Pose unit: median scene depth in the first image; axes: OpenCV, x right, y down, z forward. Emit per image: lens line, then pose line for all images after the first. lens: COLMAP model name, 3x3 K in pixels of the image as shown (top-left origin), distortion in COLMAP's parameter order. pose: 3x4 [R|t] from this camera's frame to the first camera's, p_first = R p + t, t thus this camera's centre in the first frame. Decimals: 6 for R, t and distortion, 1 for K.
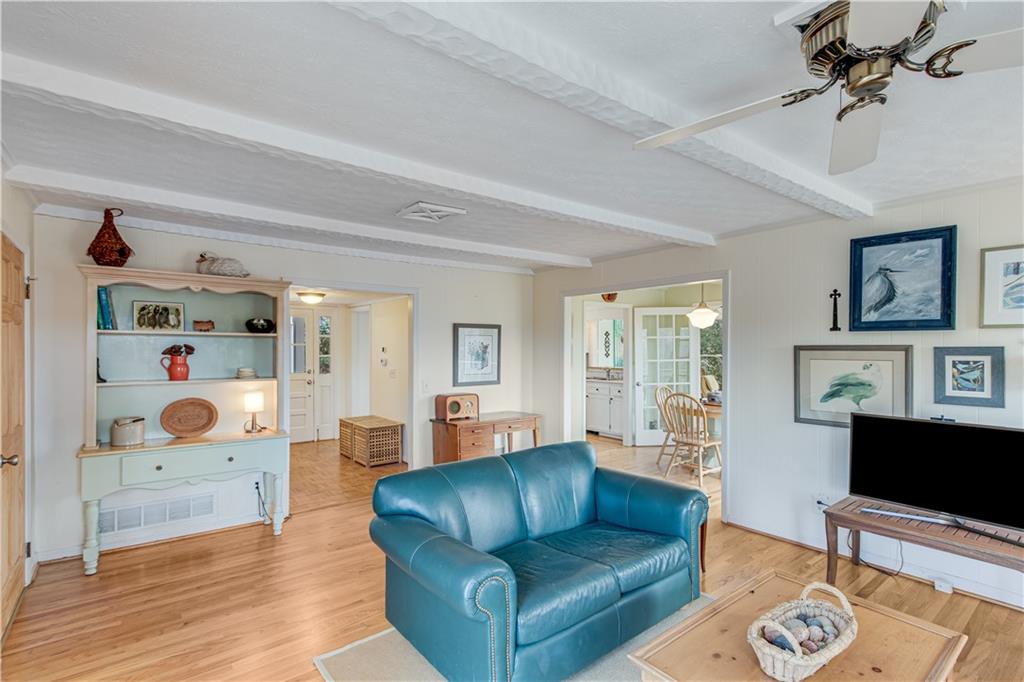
lens RADIAL K [[472.9, 0, 505.6], [0, 472.9, 350.0], [0, 0, 1]] dist [0.003905, 0.001341]
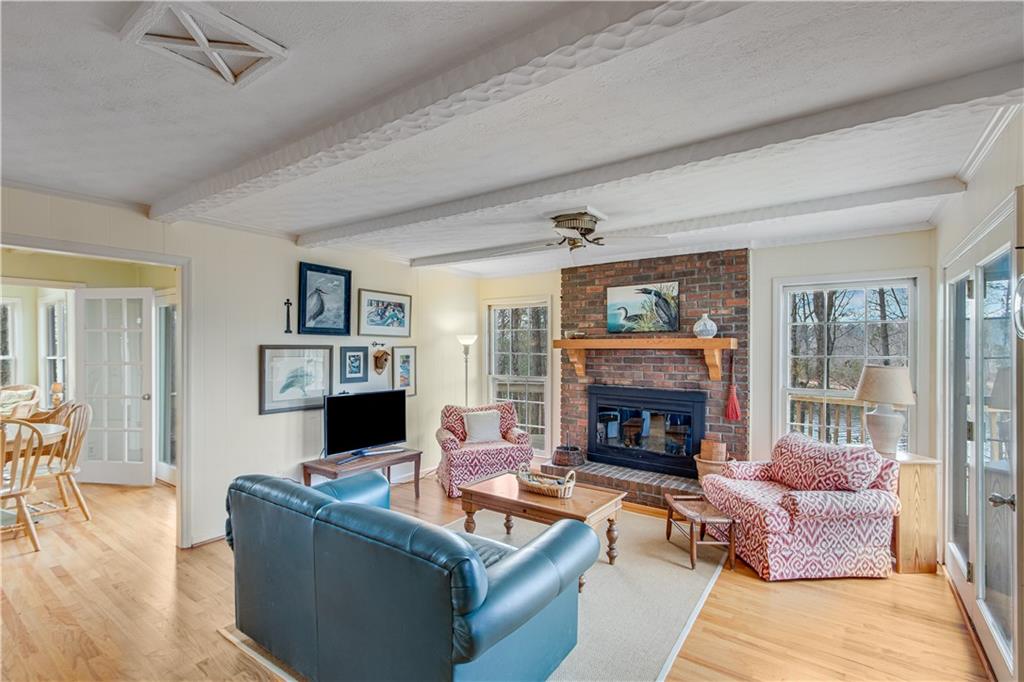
lens RADIAL K [[472.9, 0, 500.0], [0, 472.9, 353.2], [0, 0, 1]] dist [0.003905, 0.001341]
pose [[-0.231137, -0.018145, 0.972752, -0.671704], [-0.004951, 0.999835, 0.017474, -0.013703], [-0.972909, -0.000777, -0.231188, 0.818211]]
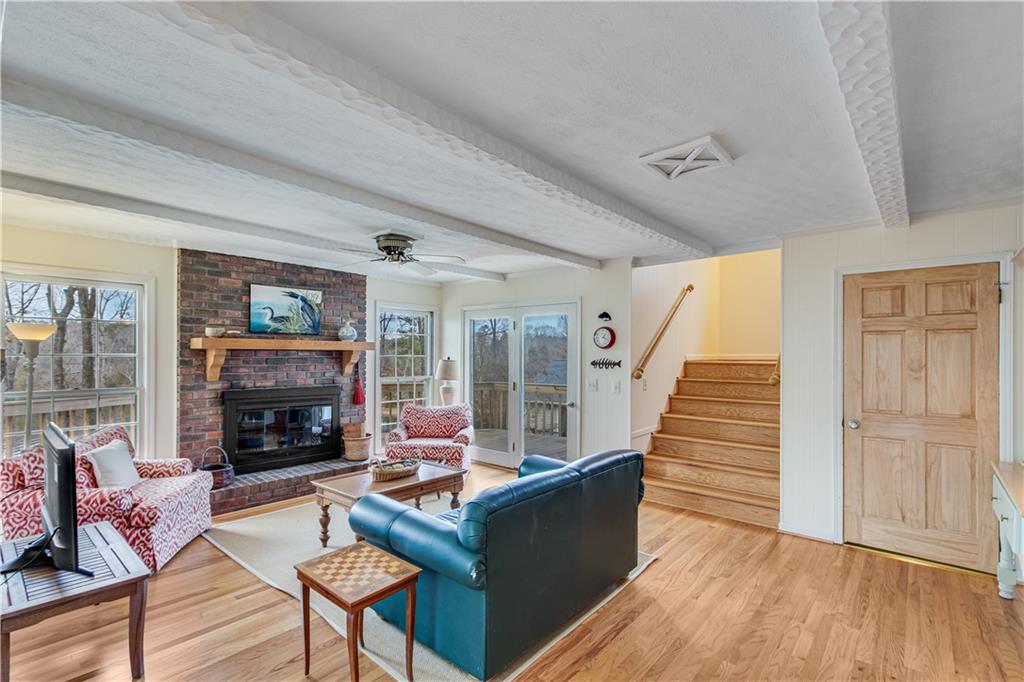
lens RADIAL K [[472.9, 0, 496.5], [0, 472.9, 353.2], [0, 0, 1]] dist [0.003905, 0.001341]
pose [[-0.990104, -0.013094, -0.139725, 0.253768], [-0.012651, 0.999912, -0.004055, 0.005922], [0.139766, -0.002247, -0.990182, 1.698742]]
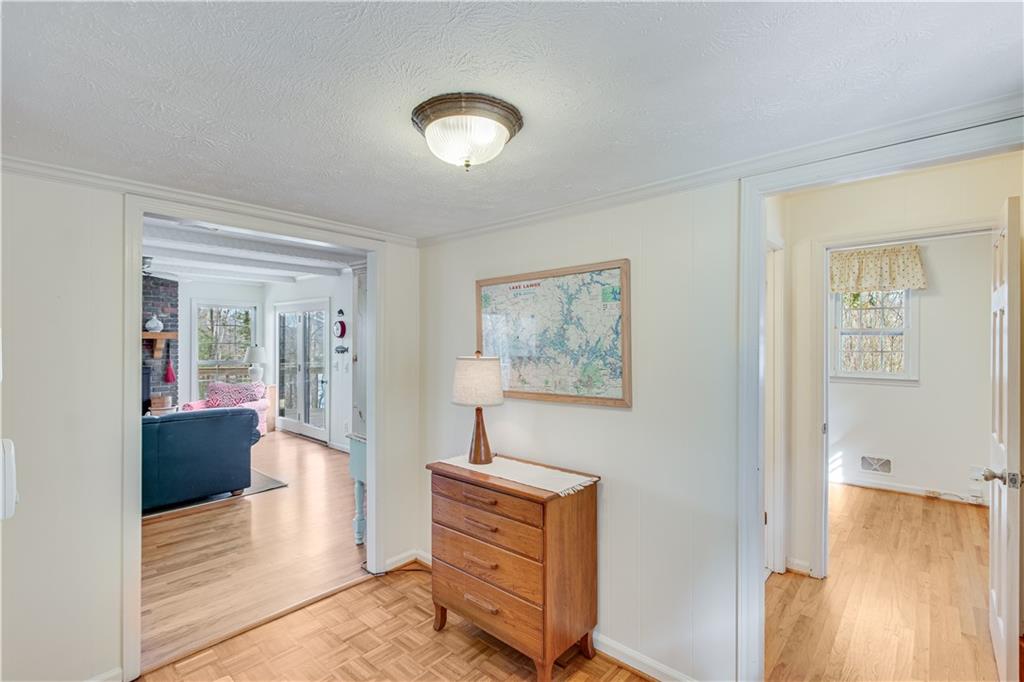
lens RADIAL K [[472.9, 0, 497.1], [0, 472.9, 341.0], [0, 0, 1]] dist [0.003905, 0.001341]
pose [[-0.992152, -0.014073, -0.124240, -0.748126], [-0.014128, 0.999900, -0.000433, -0.016063], [0.124234, 0.001326, -0.992252, 2.274811]]
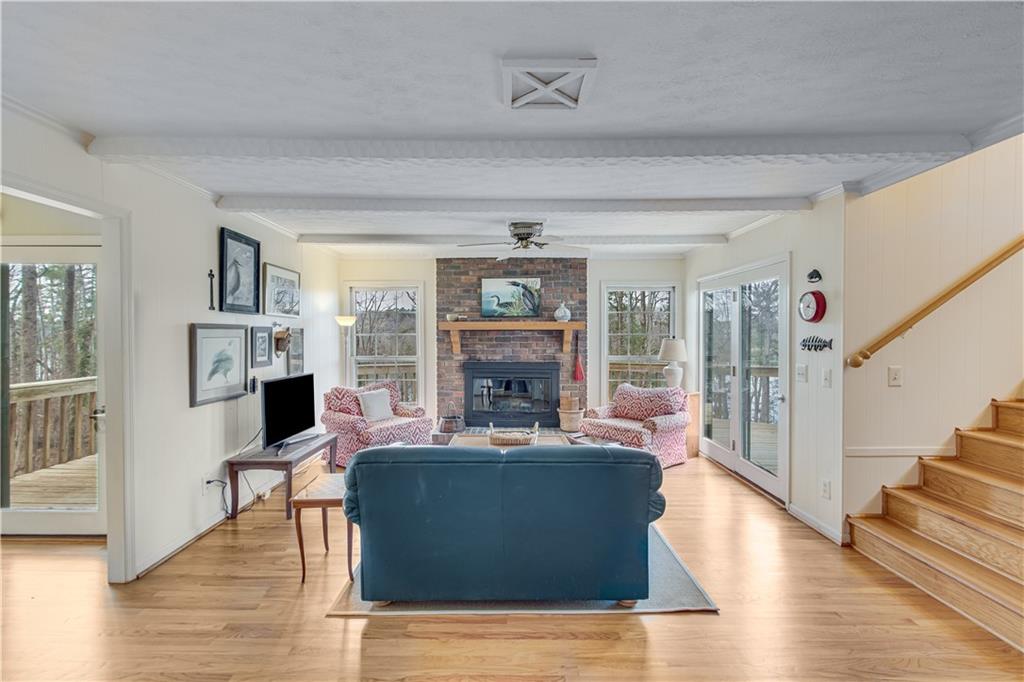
lens RADIAL K [[472.9, 0, 504.9], [0, 472.9, 345.2], [0, 0, 1]] dist [0.003905, 0.001341]
pose [[-0.758677, -0.021539, 0.651111, -0.508003], [-0.004424, 0.999601, 0.027912, 0.005090], [-0.651453, 0.018295, -0.758469, 1.491829]]
